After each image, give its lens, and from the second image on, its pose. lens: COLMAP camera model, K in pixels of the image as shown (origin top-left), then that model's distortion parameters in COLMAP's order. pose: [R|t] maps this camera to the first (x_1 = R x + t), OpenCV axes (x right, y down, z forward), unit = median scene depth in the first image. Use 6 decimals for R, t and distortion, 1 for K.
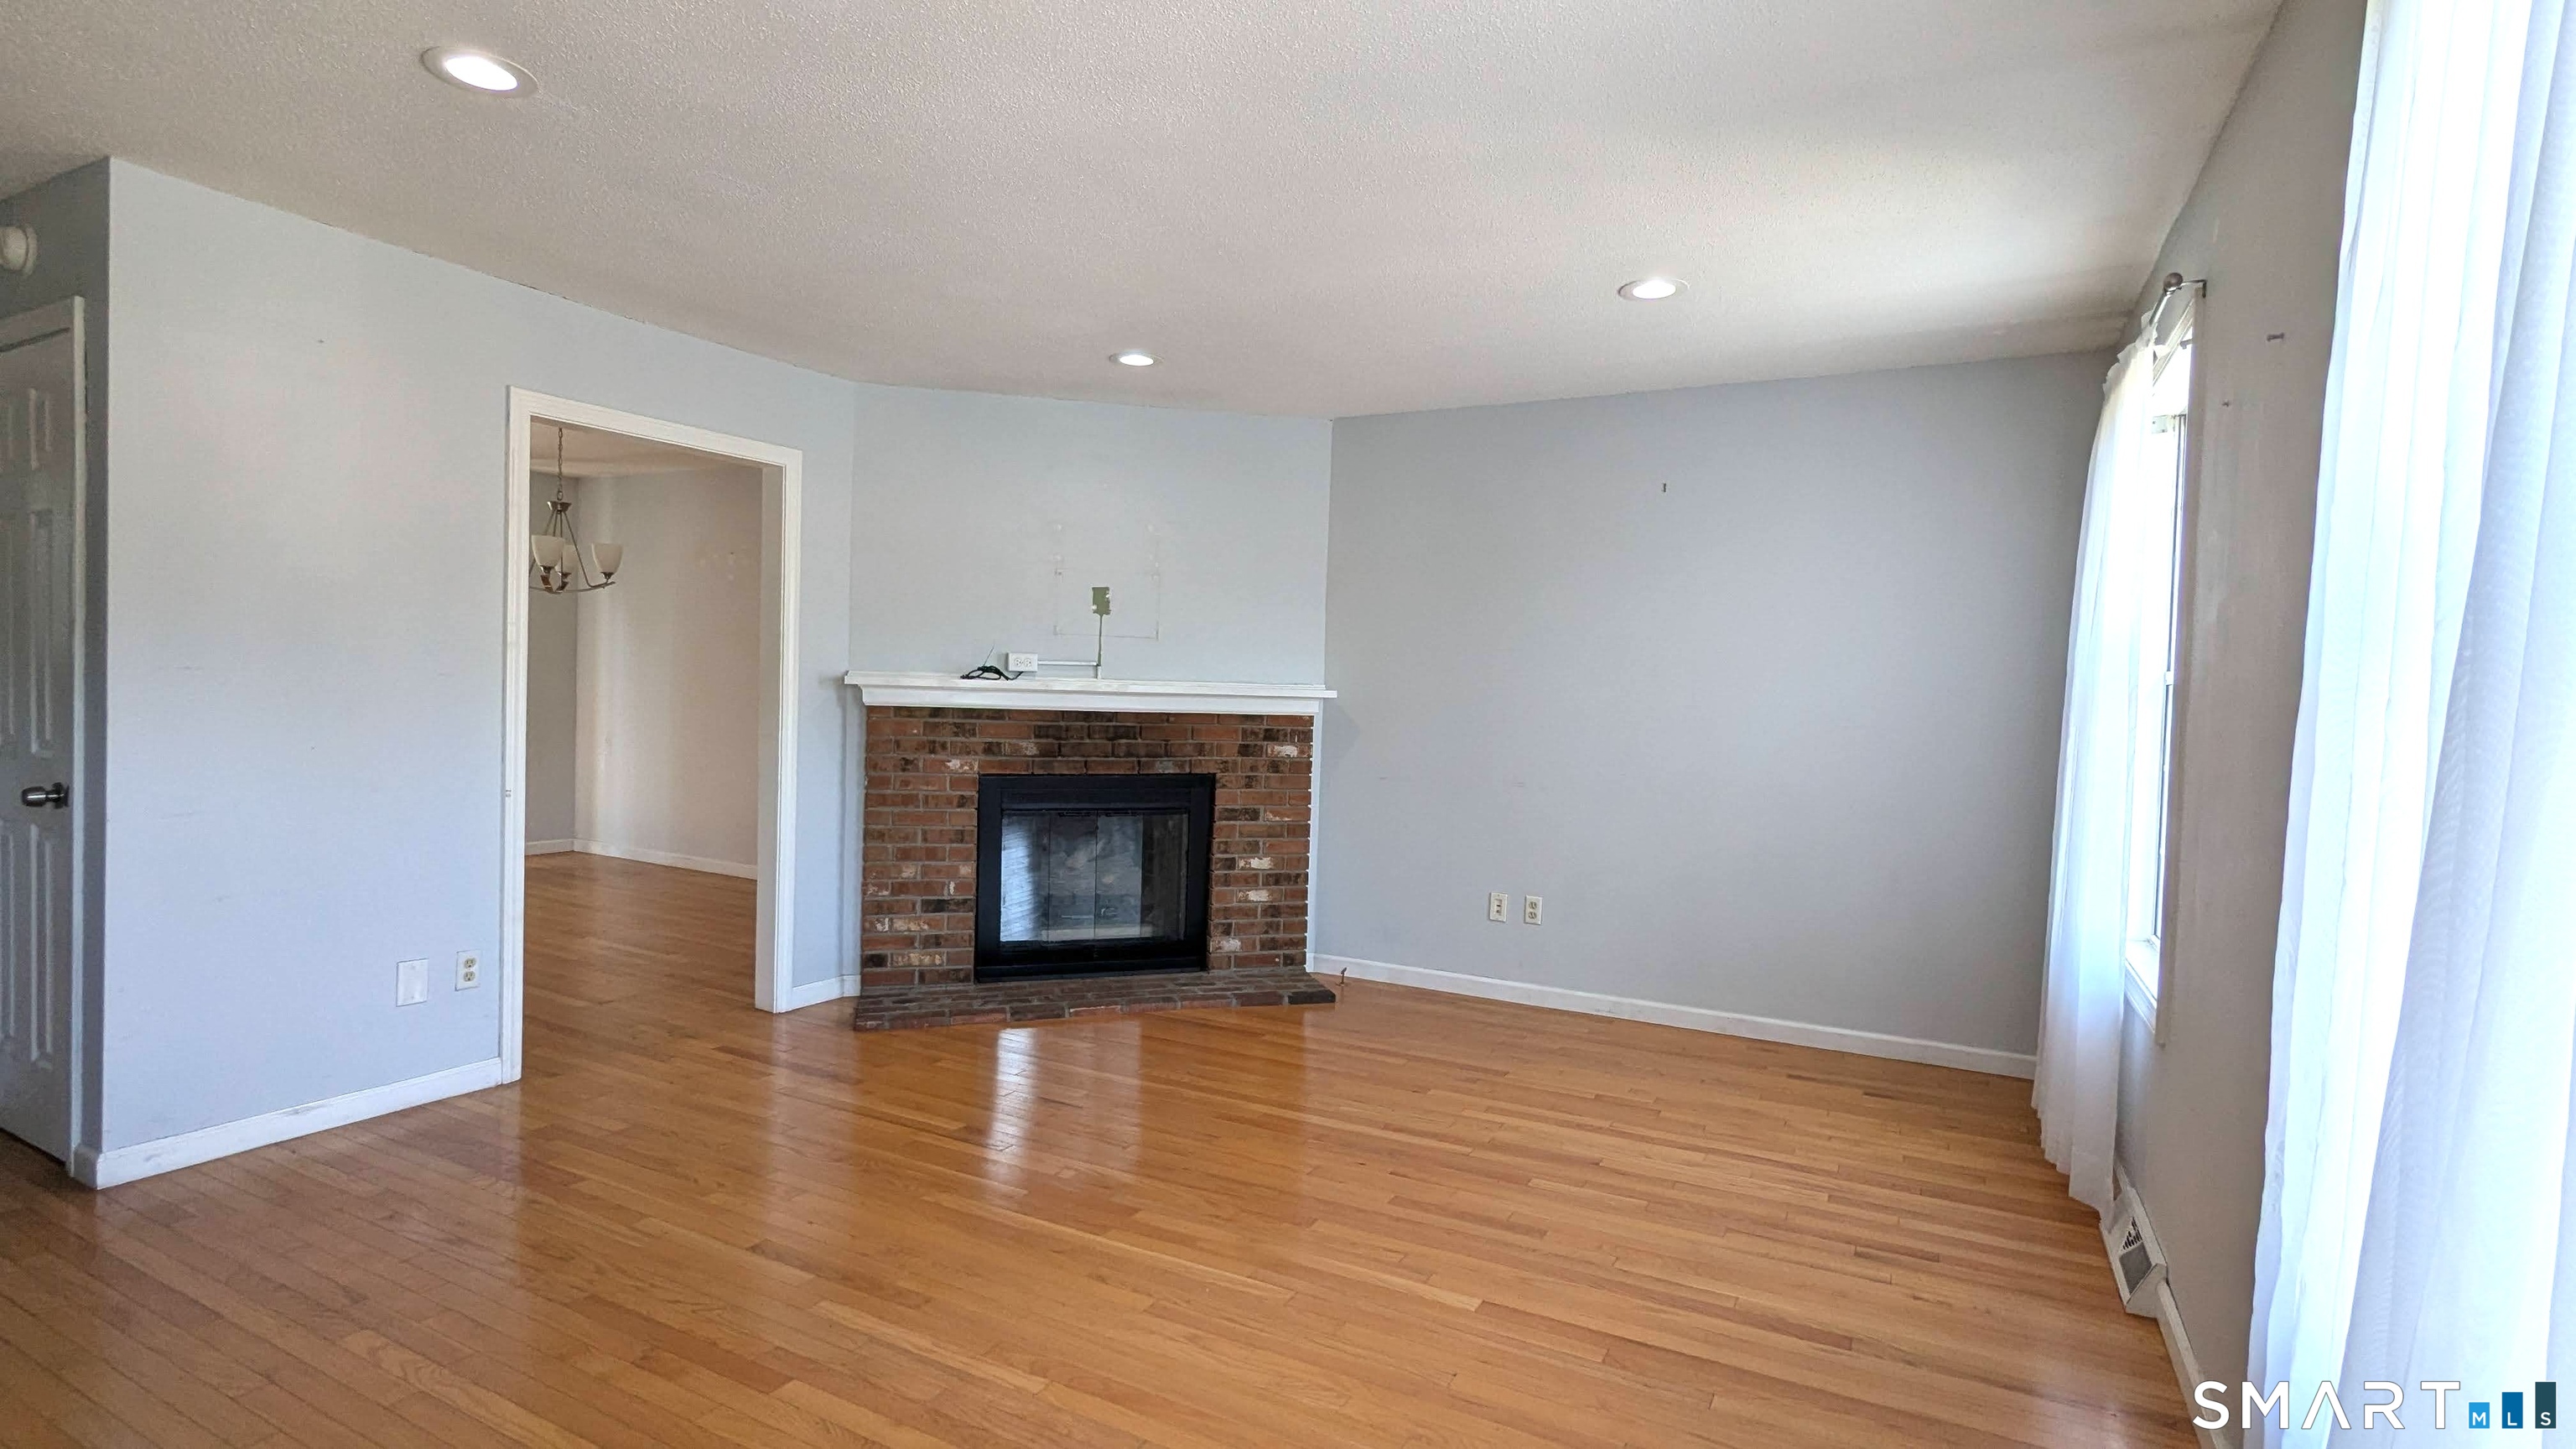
lens RADIAL K [[1202.9, 0, 1281.7], [0, 1202.9, 732.0], [0, 0, 1]] dist [0.014315, -0.000320]
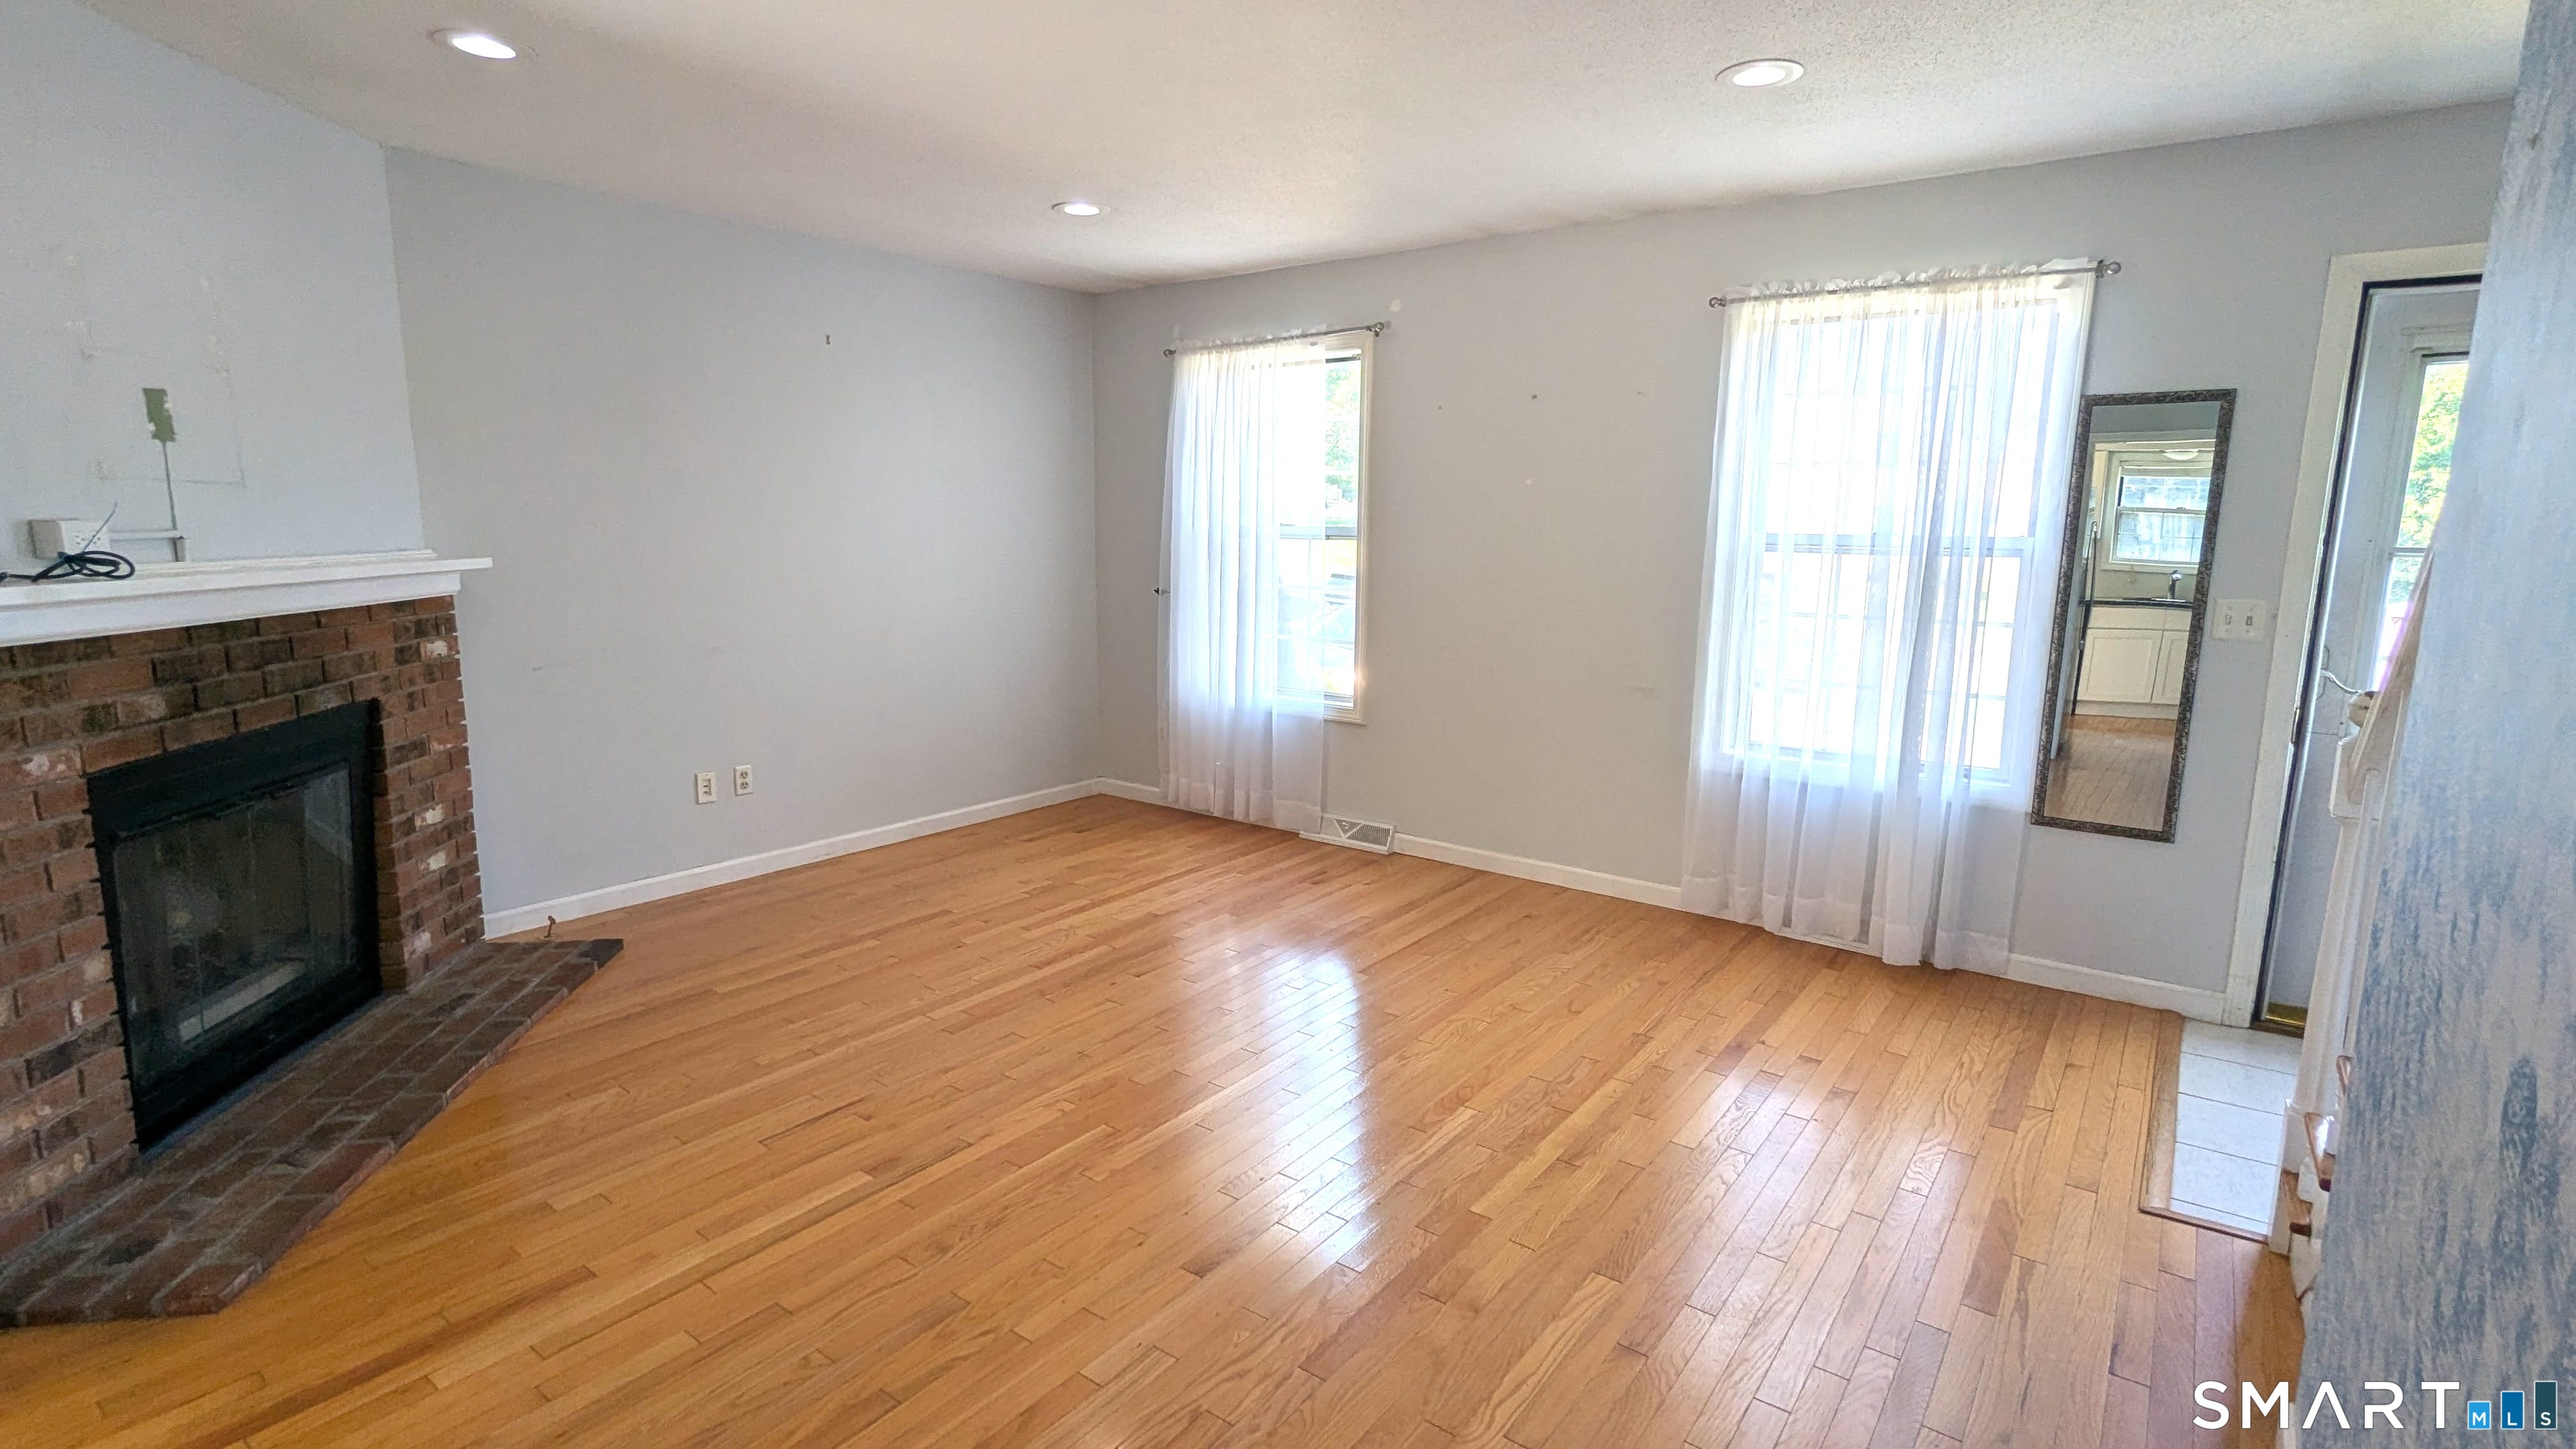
lens RADIAL K [[1202.9, 0, 1272.5], [0, 1202.9, 725.4], [0, 0, 1]] dist [0.014315, -0.000320]
pose [[0.167000, -0.193173, 0.966848, -0.649349], [0.027602, 0.981151, 0.191263, -0.066623], [-0.985570, -0.005254, 0.169184, 0.438769]]
